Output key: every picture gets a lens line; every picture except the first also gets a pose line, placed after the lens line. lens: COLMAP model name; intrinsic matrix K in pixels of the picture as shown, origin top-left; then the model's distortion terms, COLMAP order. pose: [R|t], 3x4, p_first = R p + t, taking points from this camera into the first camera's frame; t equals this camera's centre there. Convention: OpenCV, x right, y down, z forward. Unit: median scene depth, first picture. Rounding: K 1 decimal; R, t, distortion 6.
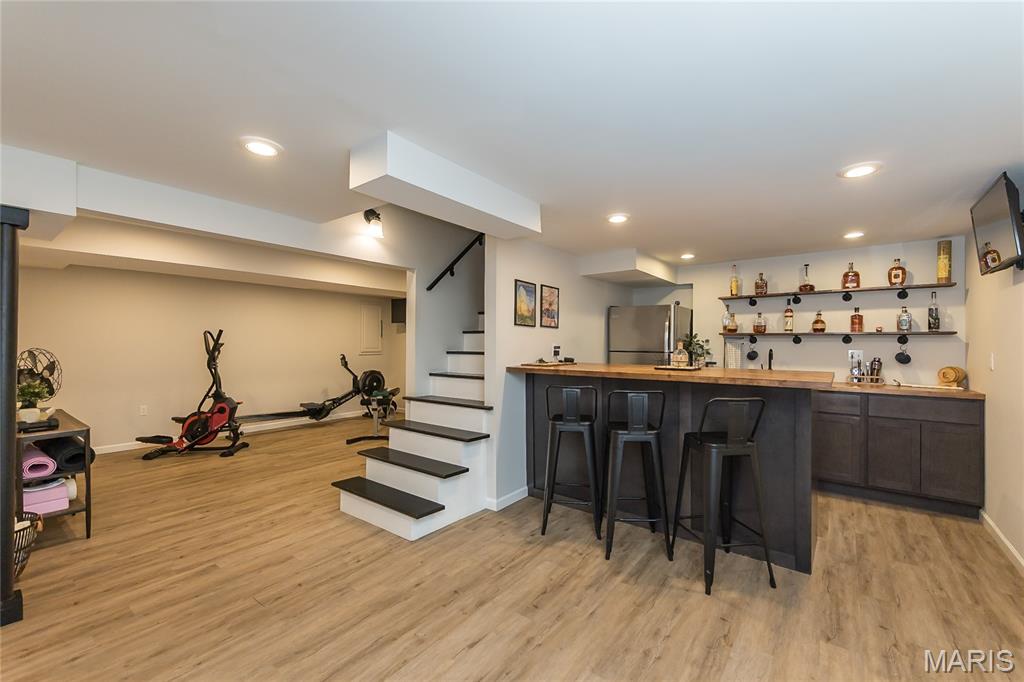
lens RADIAL K [[433.3, 0, 504.2], [0, 433.3, 342.1], [0, 0, 1]] dist [-0.008117, 0.000840]
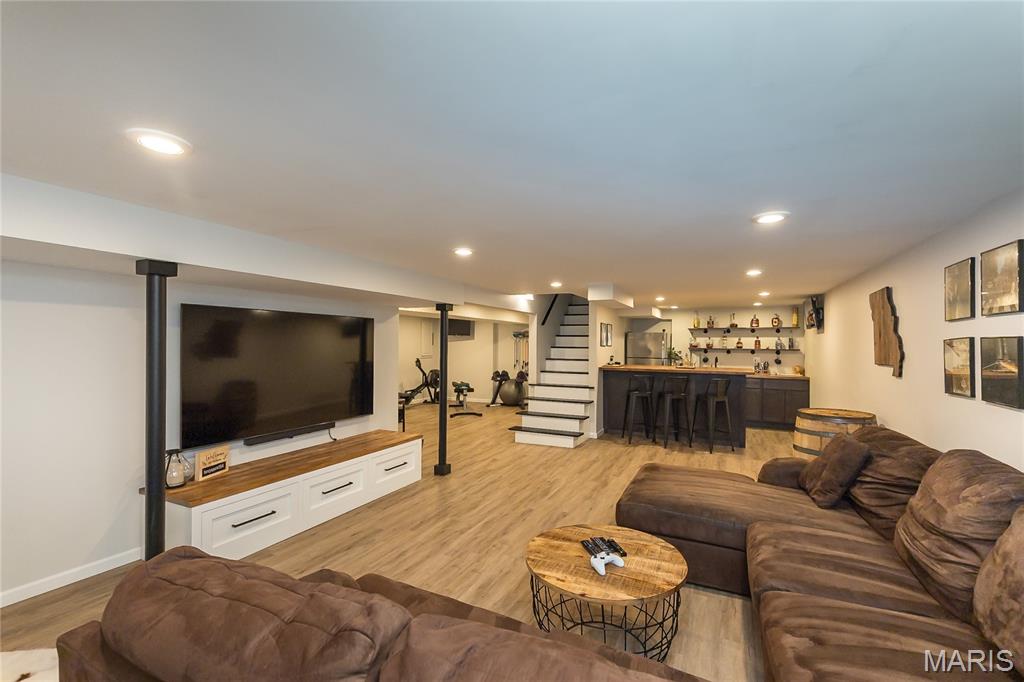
lens RADIAL K [[433.3, 0, 475.4], [0, 433.3, 339.0], [0, 0, 1]] dist [-0.008117, 0.000840]
pose [[0.991113, 0.004579, 0.132943, -0.749070], [-0.003879, 0.999977, -0.005522, -0.052137], [-0.132966, 0.004957, 0.991108, -0.816456]]
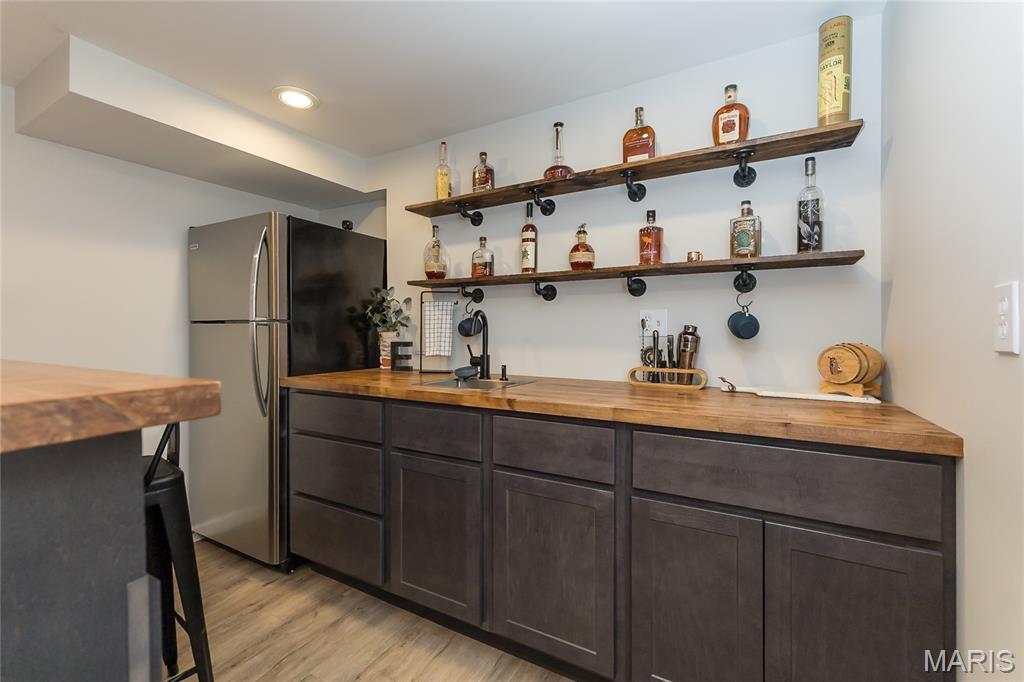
lens RADIAL K [[433.3, 0, 488.0], [0, 433.3, 332.0], [0, 0, 1]] dist [-0.008117, 0.000840]
pose [[0.992361, -0.003117, 0.123327, 0.600766], [0.002236, 0.999971, 0.007279, 0.038534], [-0.123346, -0.006948, 0.992339, 0.587837]]
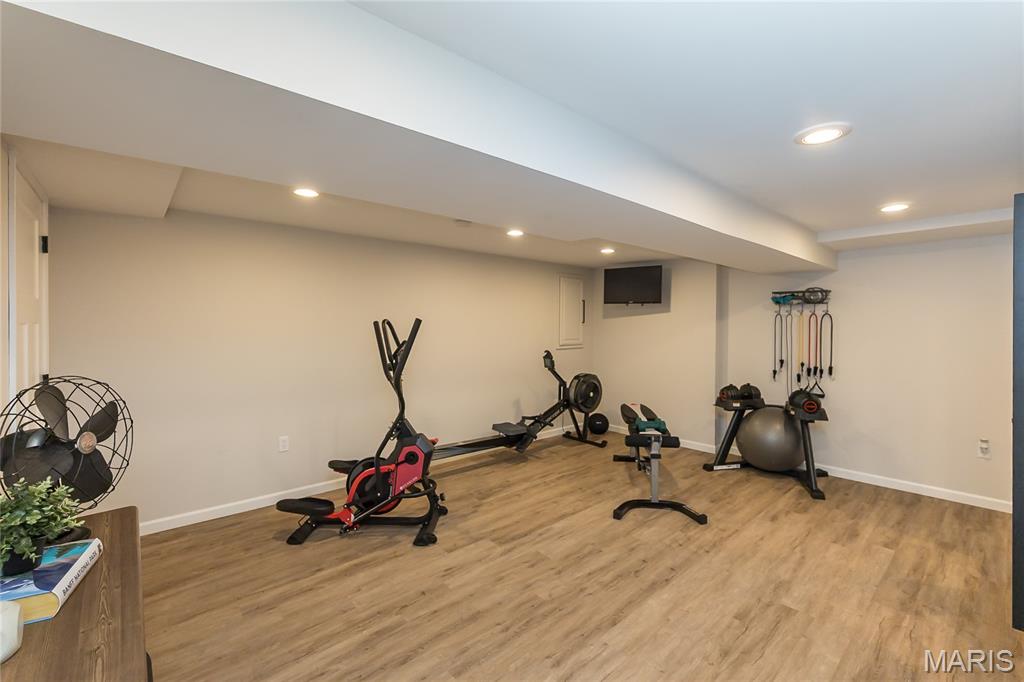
lens RADIAL K [[433.3, 0, 523.6], [0, 433.3, 324.3], [0, 0, 1]] dist [-0.008117, 0.000840]
pose [[0.988750, 0.005129, -0.149487, -0.619900], [-0.003965, 0.999959, 0.008081, -0.033174], [0.149523, -0.007397, 0.988731, 0.672049]]
